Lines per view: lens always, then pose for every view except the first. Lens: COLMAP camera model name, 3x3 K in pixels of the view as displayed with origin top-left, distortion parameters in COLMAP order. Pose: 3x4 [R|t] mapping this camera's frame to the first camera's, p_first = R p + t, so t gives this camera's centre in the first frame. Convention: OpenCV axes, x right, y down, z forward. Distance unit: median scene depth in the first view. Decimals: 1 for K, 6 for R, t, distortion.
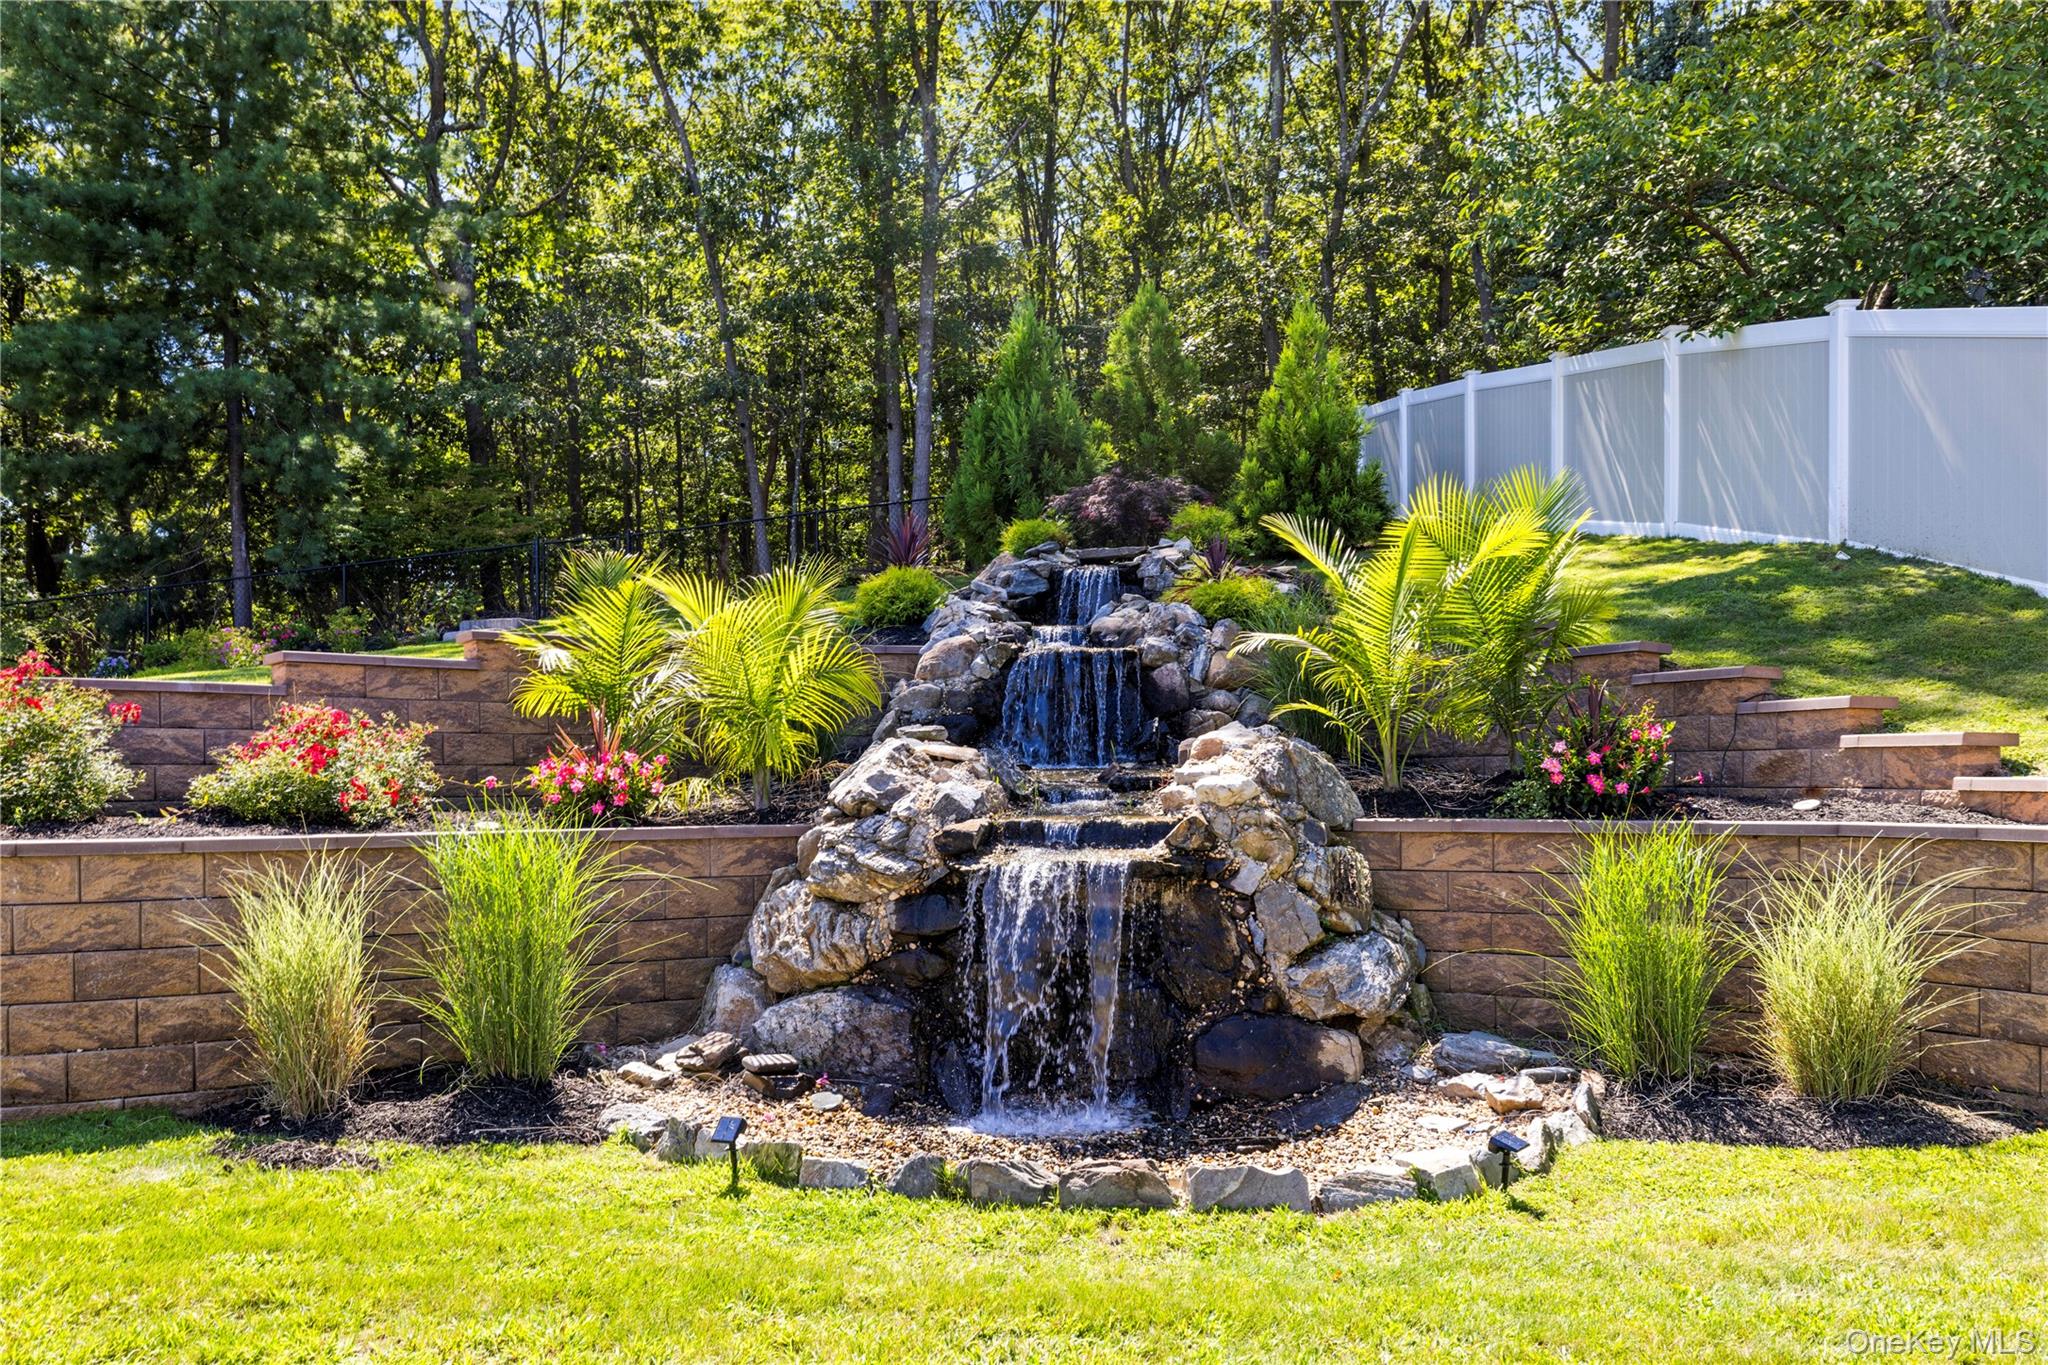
lens RADIAL K [[1451.4, 0, 1029.7], [0, 1451.4, 776.8], [0, 0, 1]] dist [0.007783, -0.000860]
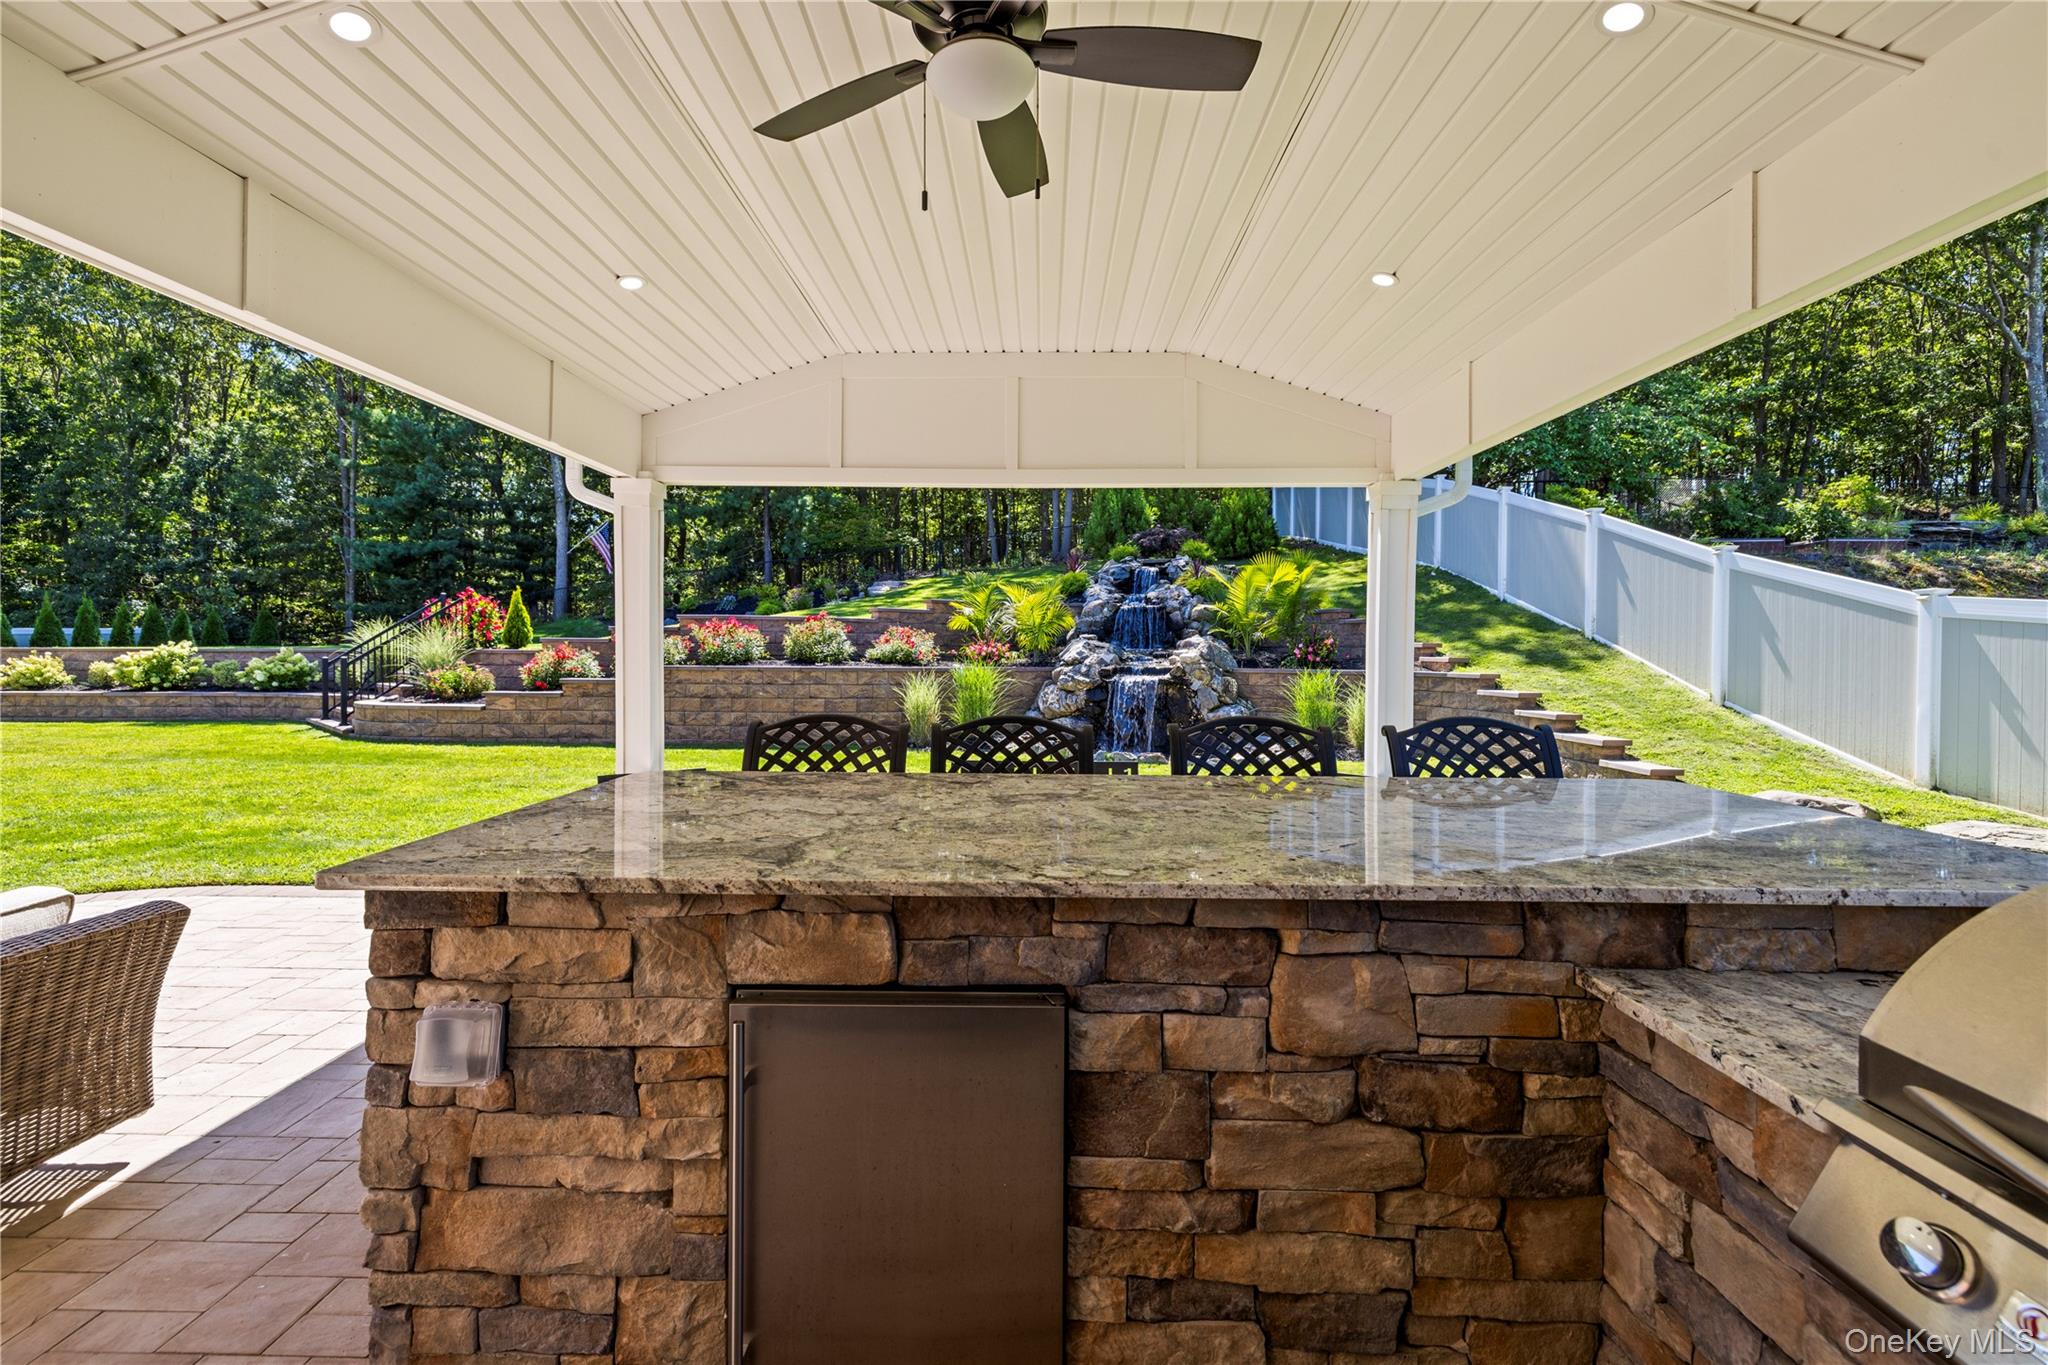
lens RADIAL K [[868.5, 0, 1015.0], [0, 868.5, 660.7], [0, 0, 1]] dist [0.001415, 0.000267]
pose [[0.994365, 0.015304, -0.104903, -0.046879], [-0.014130, 0.999829, 0.011919, -0.002228], [0.105067, -0.010369, 0.994411, -0.961090]]
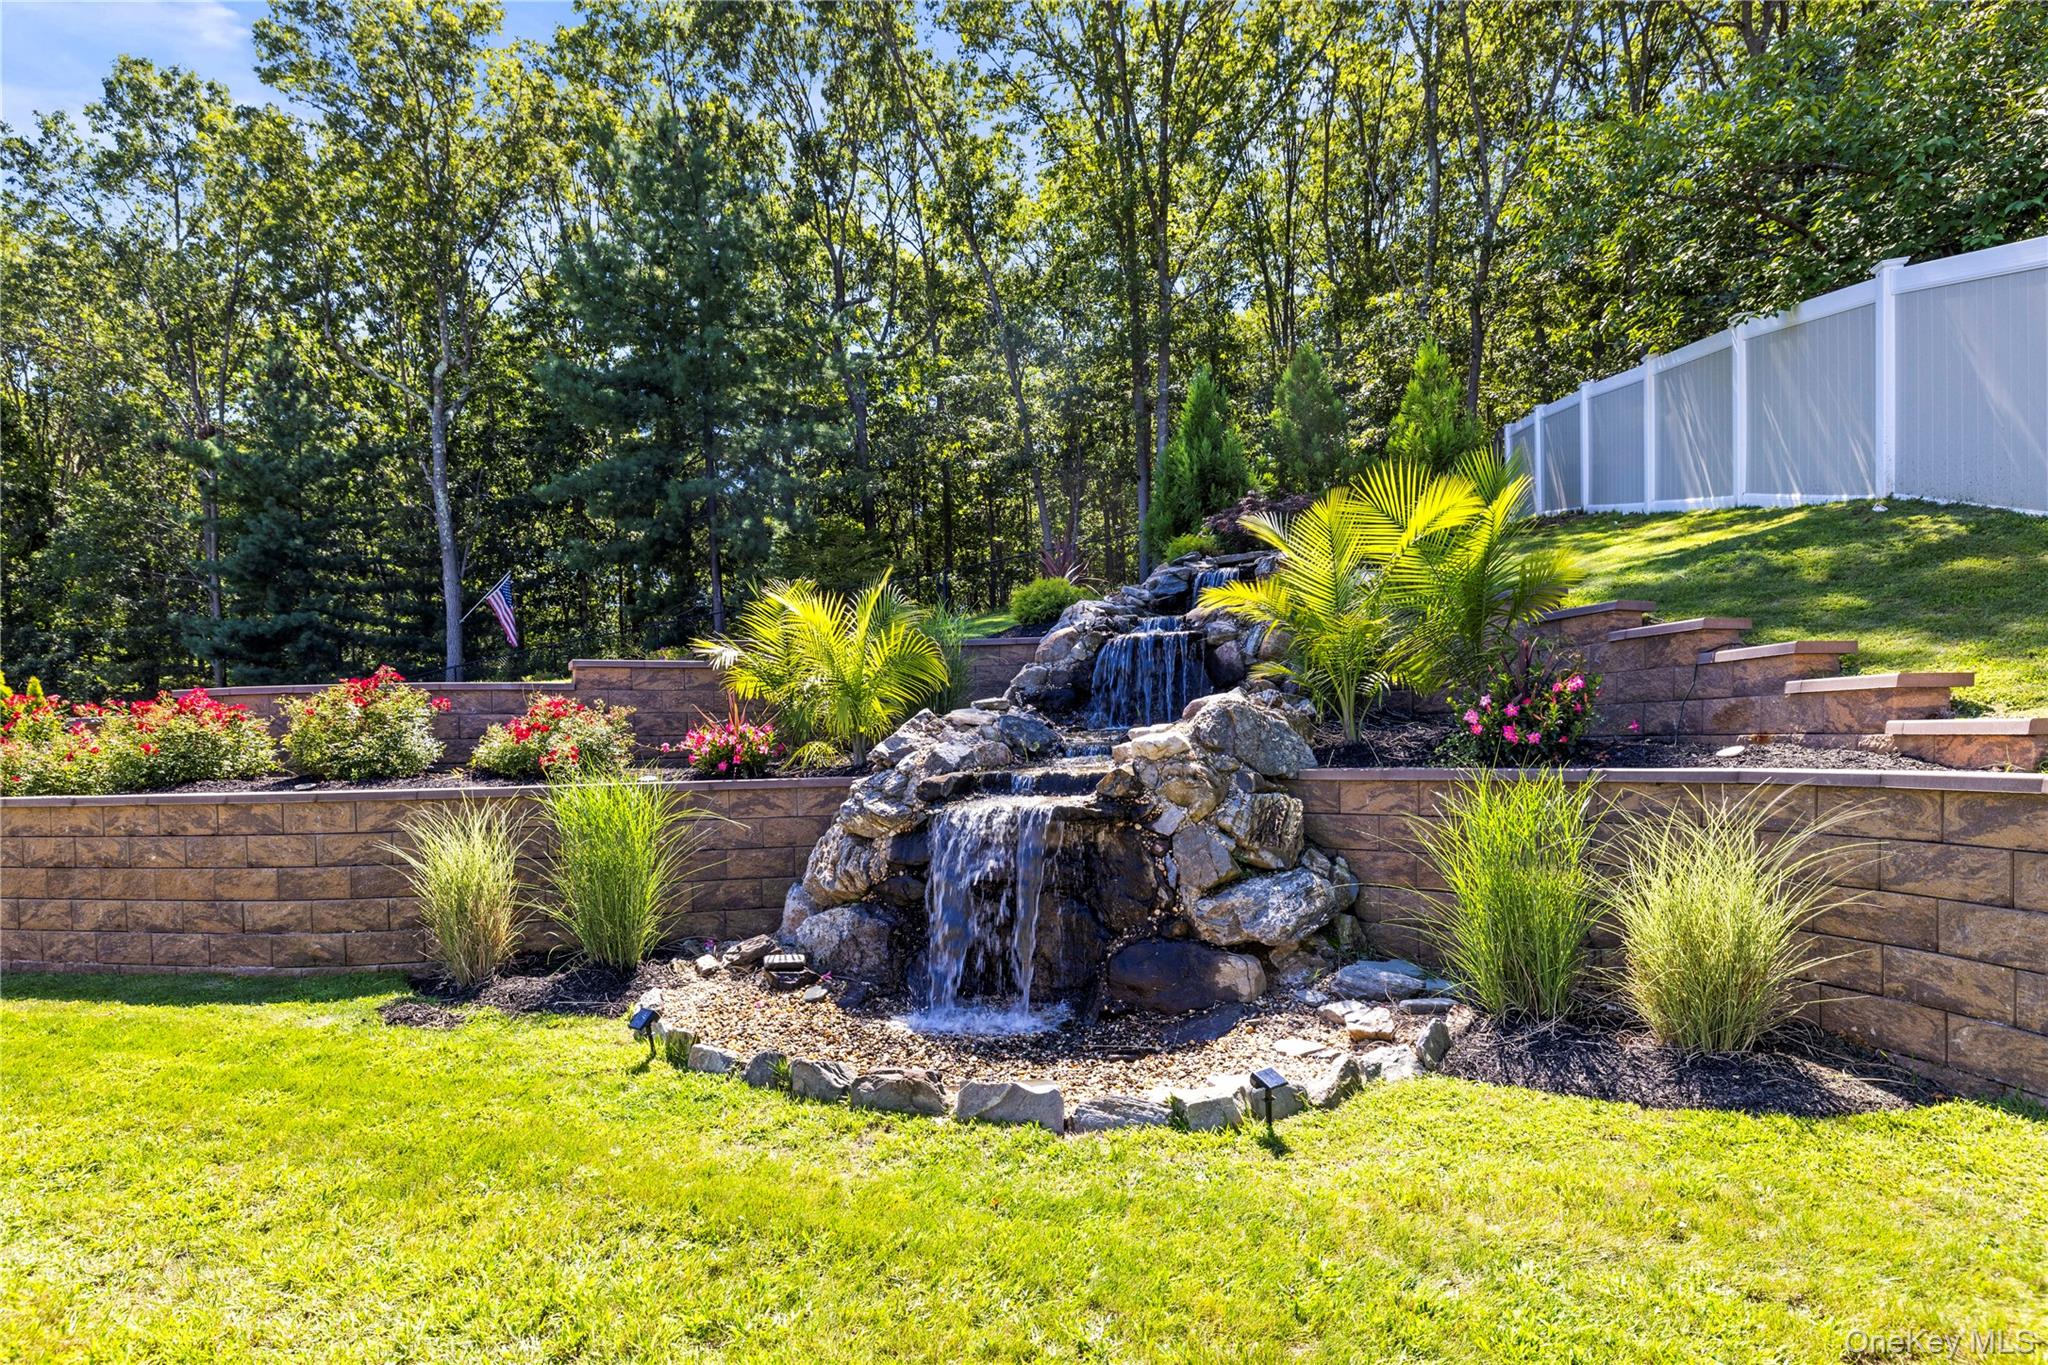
lens RADIAL K [[1020.5, 0, 1030.4], [0, 1020.5, 761.4], [0, 0, 1]] dist [-0.002874, 0.000228]
pose [[0.954887, -0.010453, -0.296785, 0.287350], [0.017404, 0.999632, 0.020788, 0.003046], [0.296458, -0.025015, 0.954718, 0.187711]]
